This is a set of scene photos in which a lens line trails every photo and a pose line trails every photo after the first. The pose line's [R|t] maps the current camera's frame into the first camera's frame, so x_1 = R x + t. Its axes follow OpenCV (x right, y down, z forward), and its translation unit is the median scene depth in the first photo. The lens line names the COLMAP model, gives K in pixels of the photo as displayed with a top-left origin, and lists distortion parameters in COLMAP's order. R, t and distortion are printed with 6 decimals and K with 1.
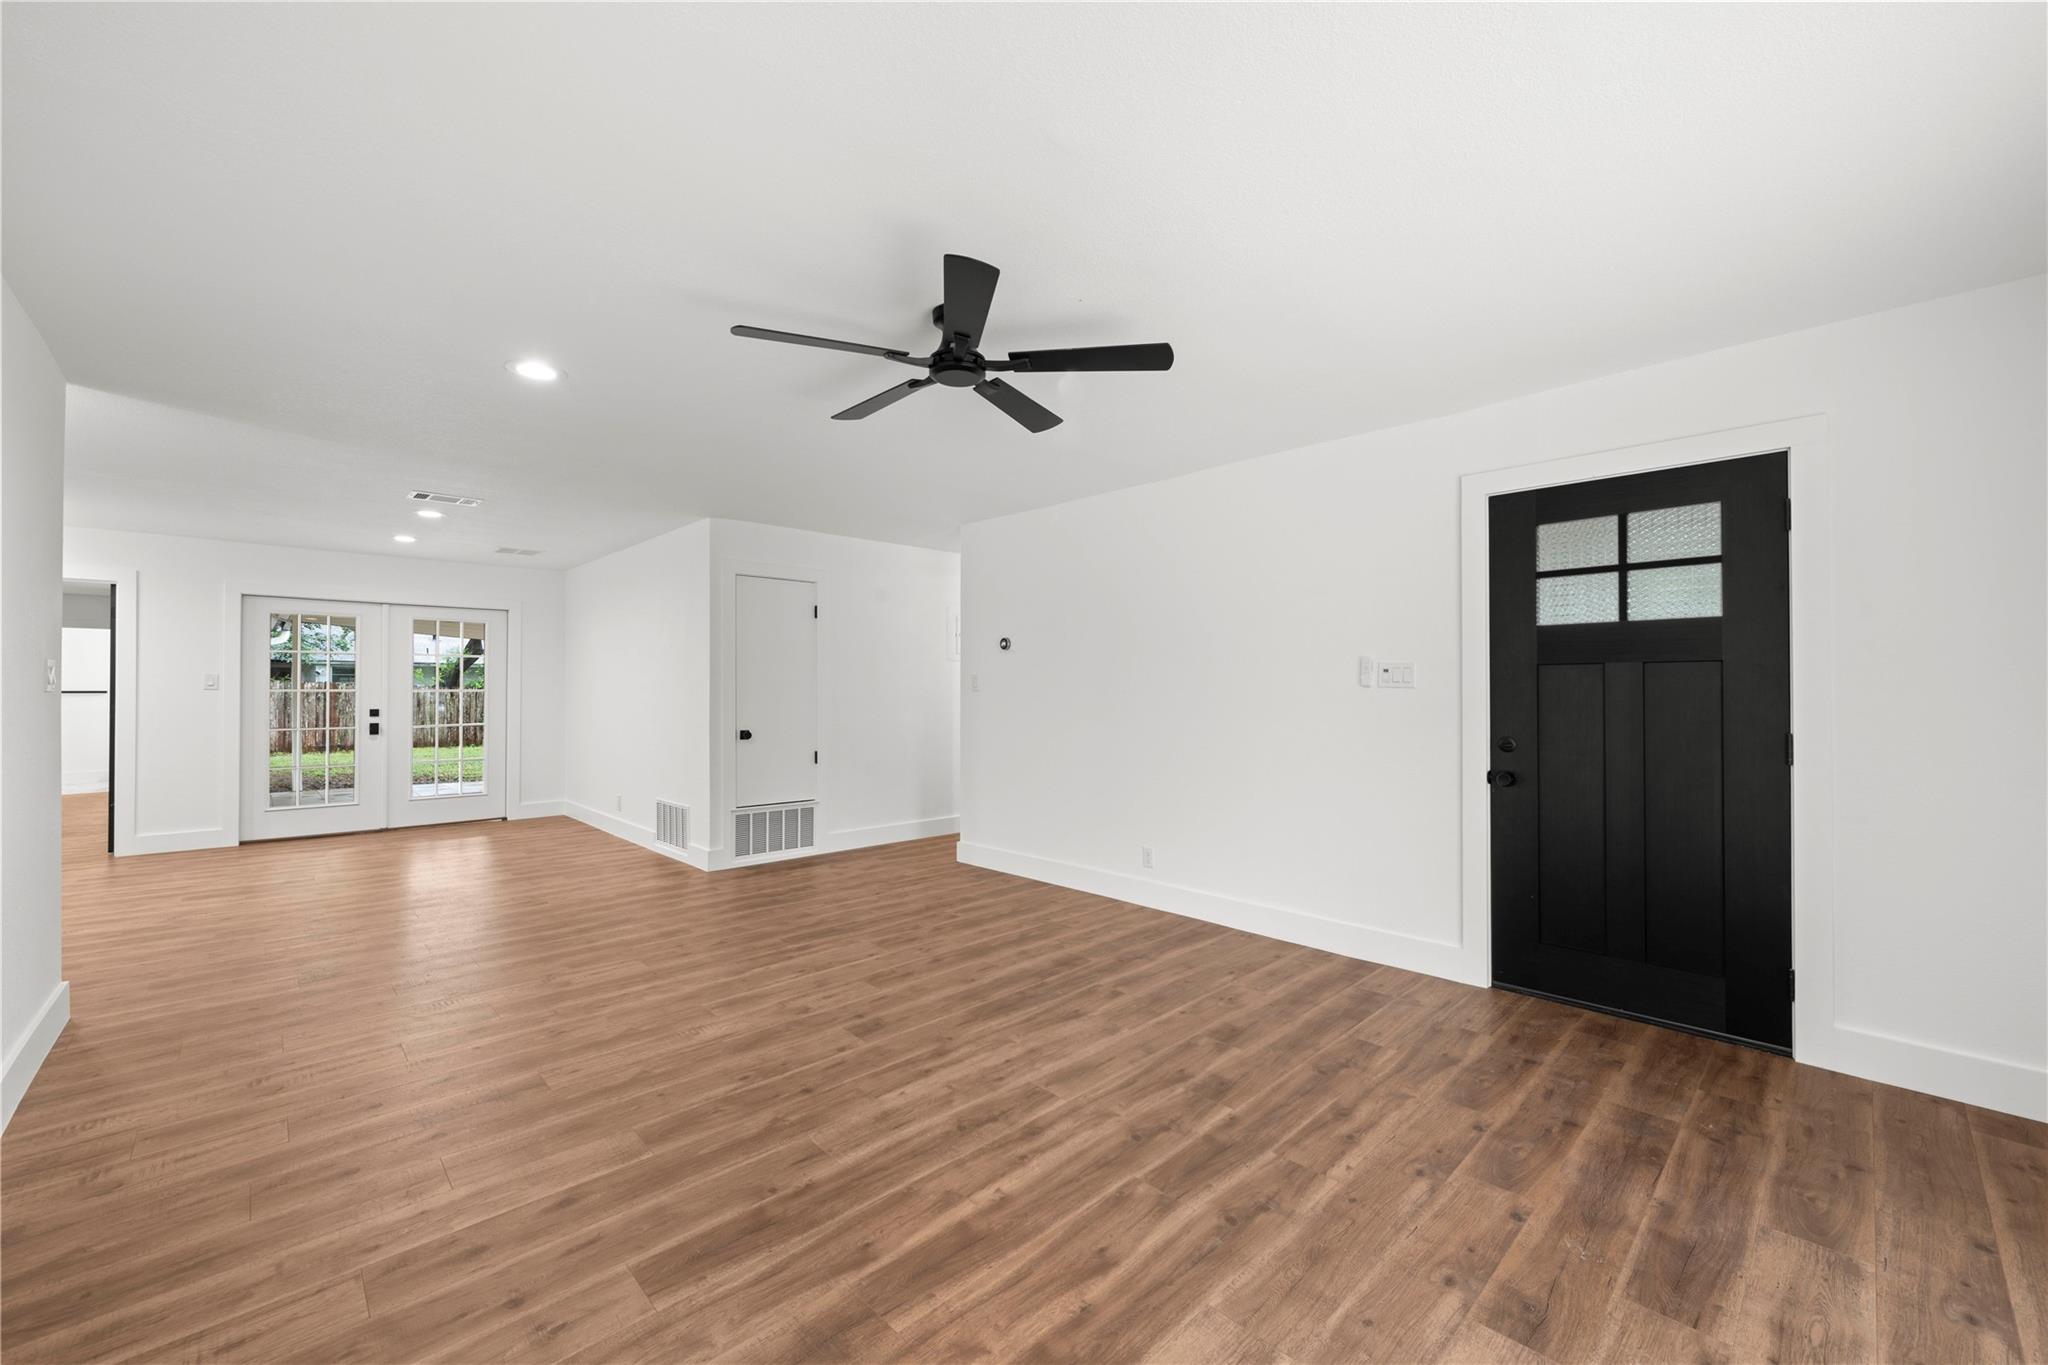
lens RADIAL K [[805.0, 0, 1035.6], [0, 805.0, 682.7], [0, 0, 1]] dist [0.002493, -0.001375]
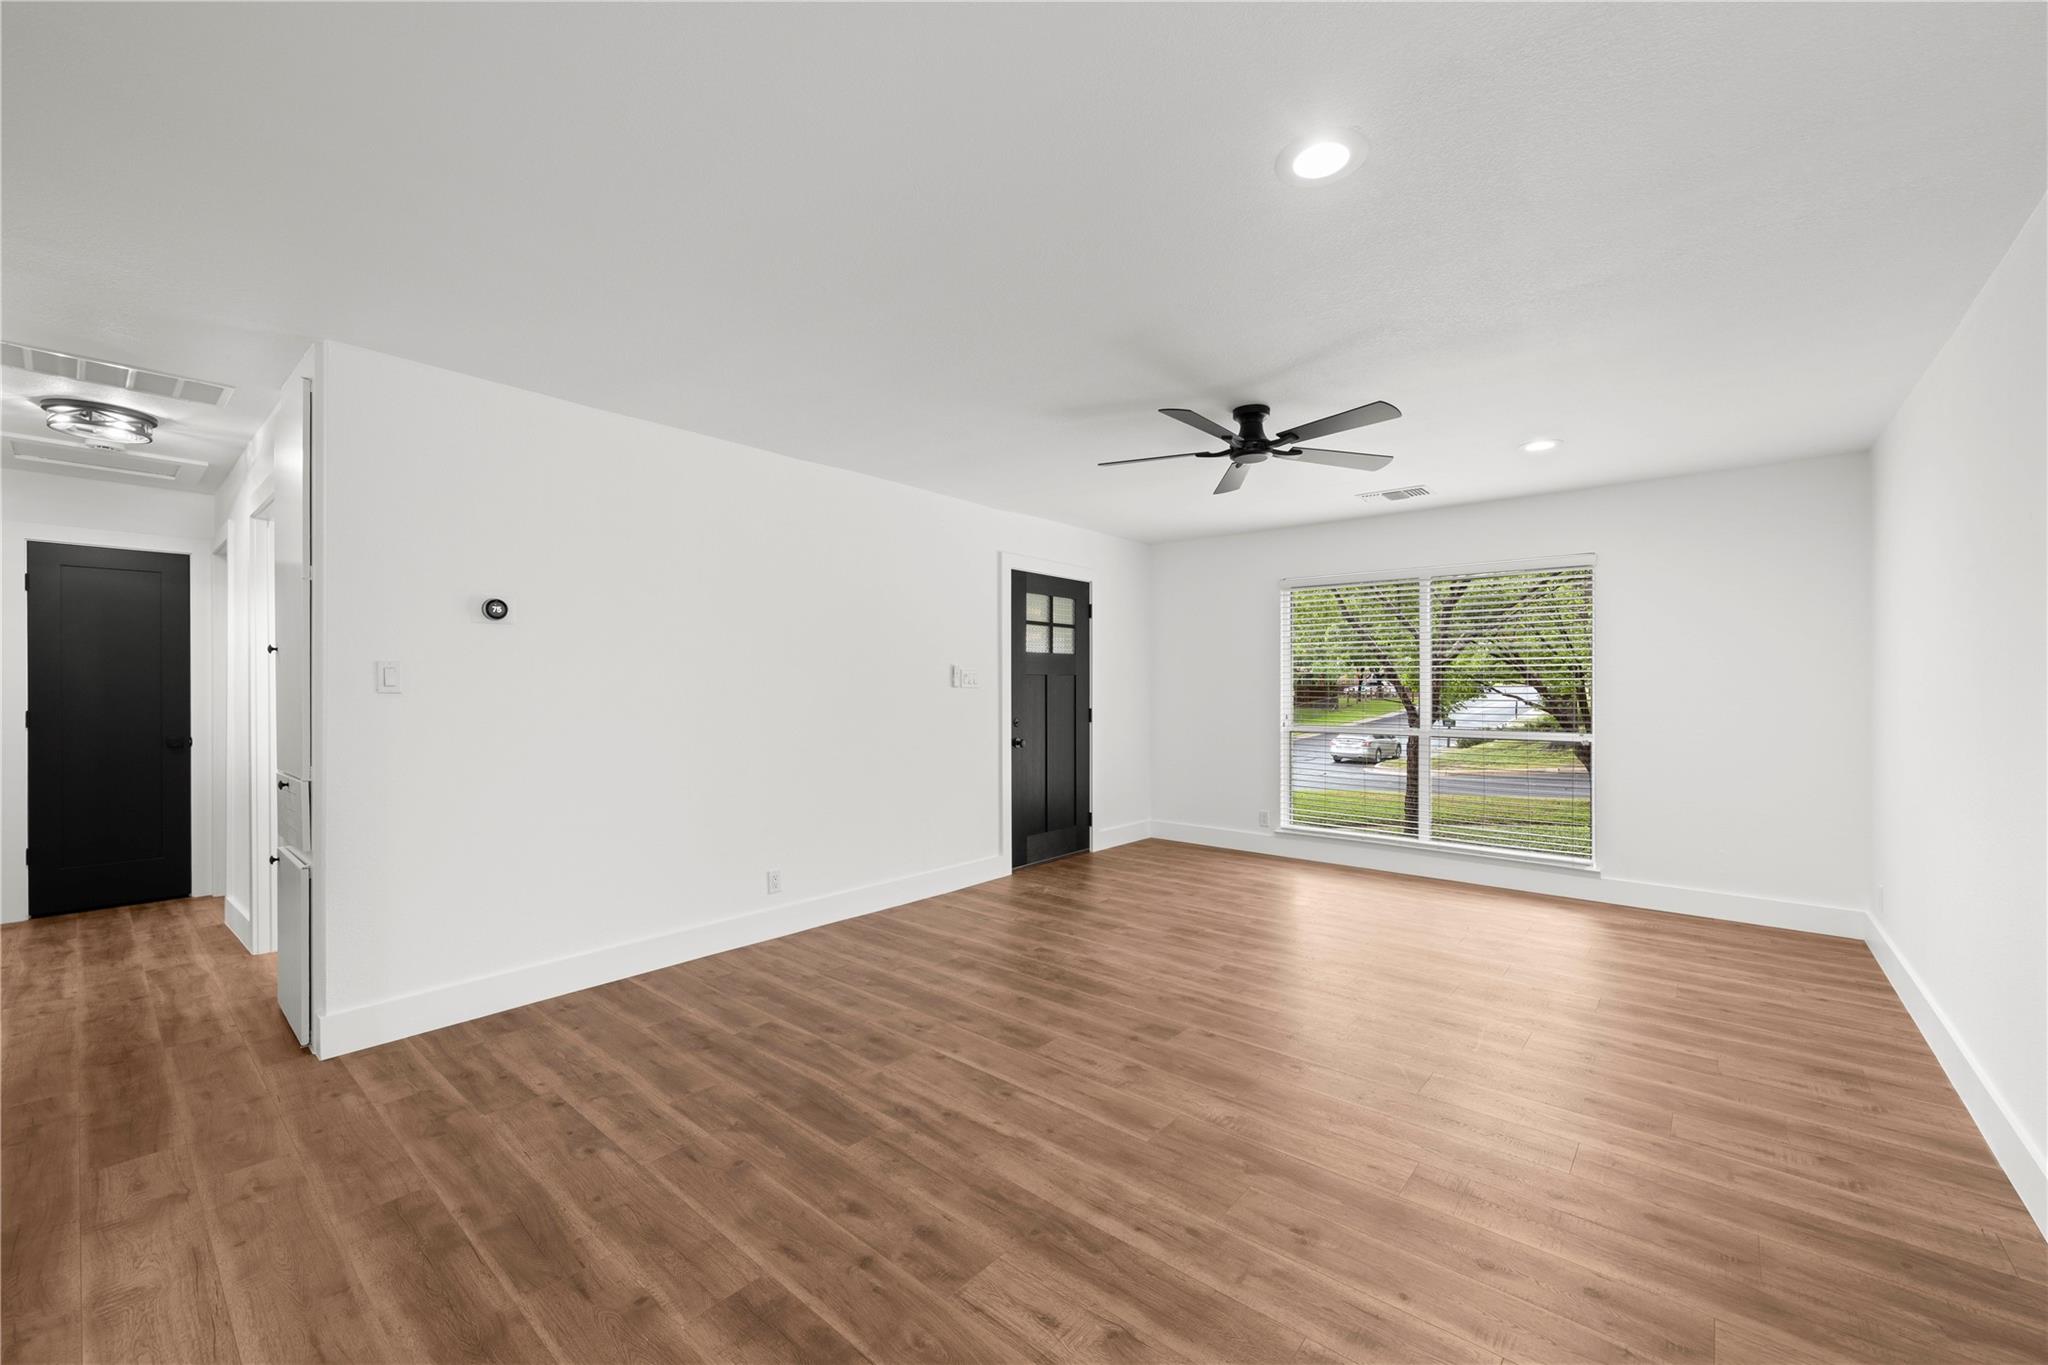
lens RADIAL K [[805.0, 0, 1041.0], [0, 805.0, 681.2], [0, 0, 1]] dist [0.002493, -0.001375]
pose [[-0.103332, 0.010360, 0.994593, -1.064681], [-0.006484, 0.999917, -0.011089, 0.011023], [-0.994626, -0.007595, -0.103256, 1.126662]]
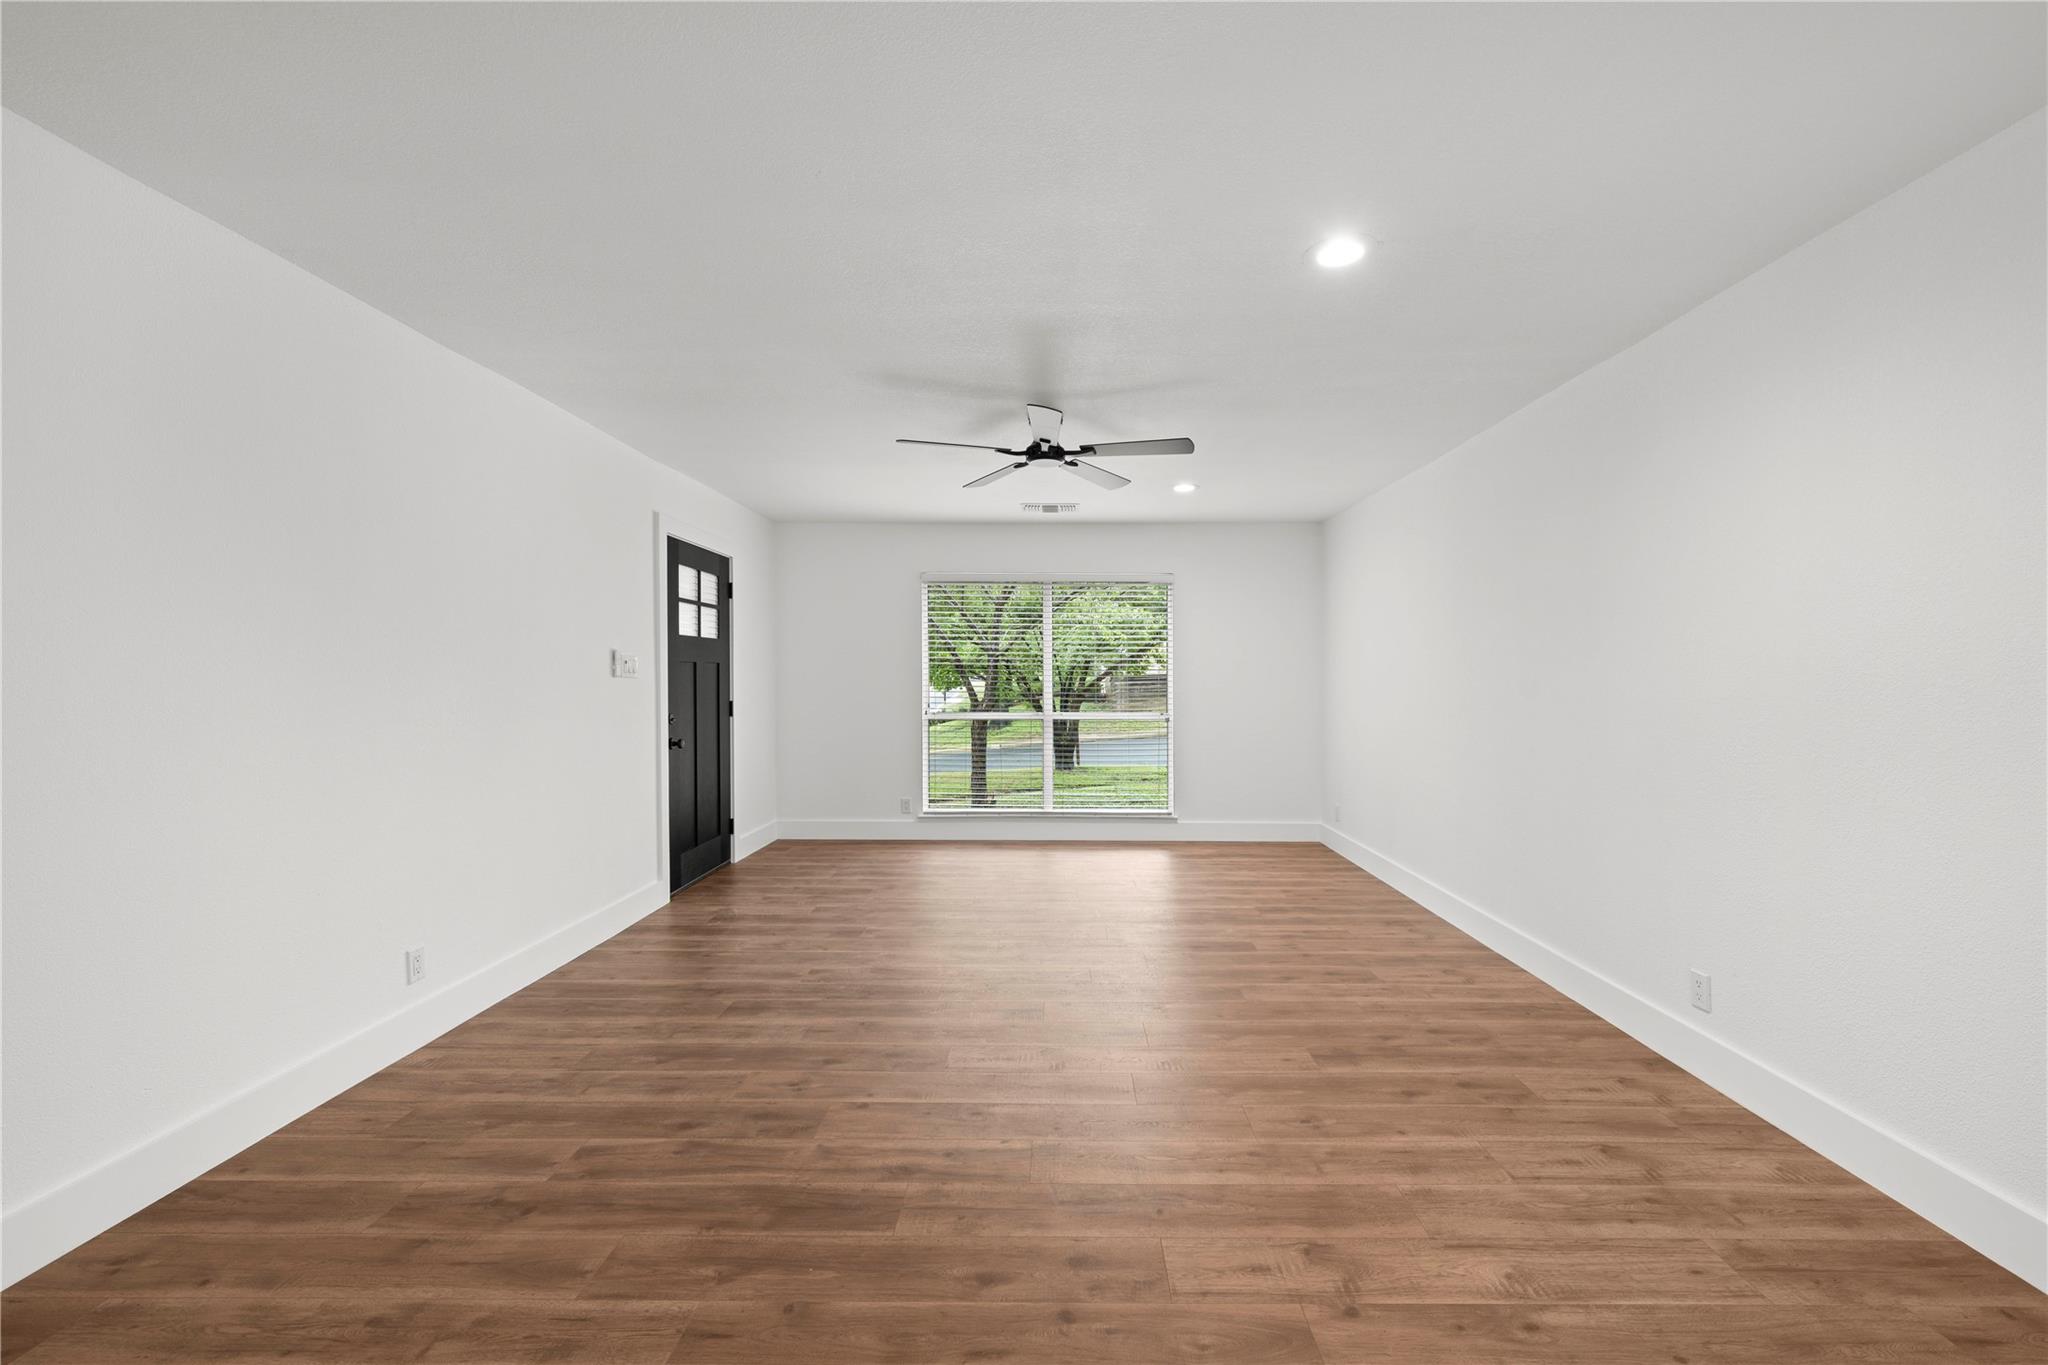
lens RADIAL K [[805.0, 0, 1056.0], [0, 805.0, 686.2], [0, 0, 1]] dist [0.002493, -0.001375]
pose [[-0.712667, -0.006555, 0.701472, -0.851288], [-0.003719, 0.999978, 0.005565, 0.010647], [-0.701493, 0.001357, -0.712675, 1.527856]]
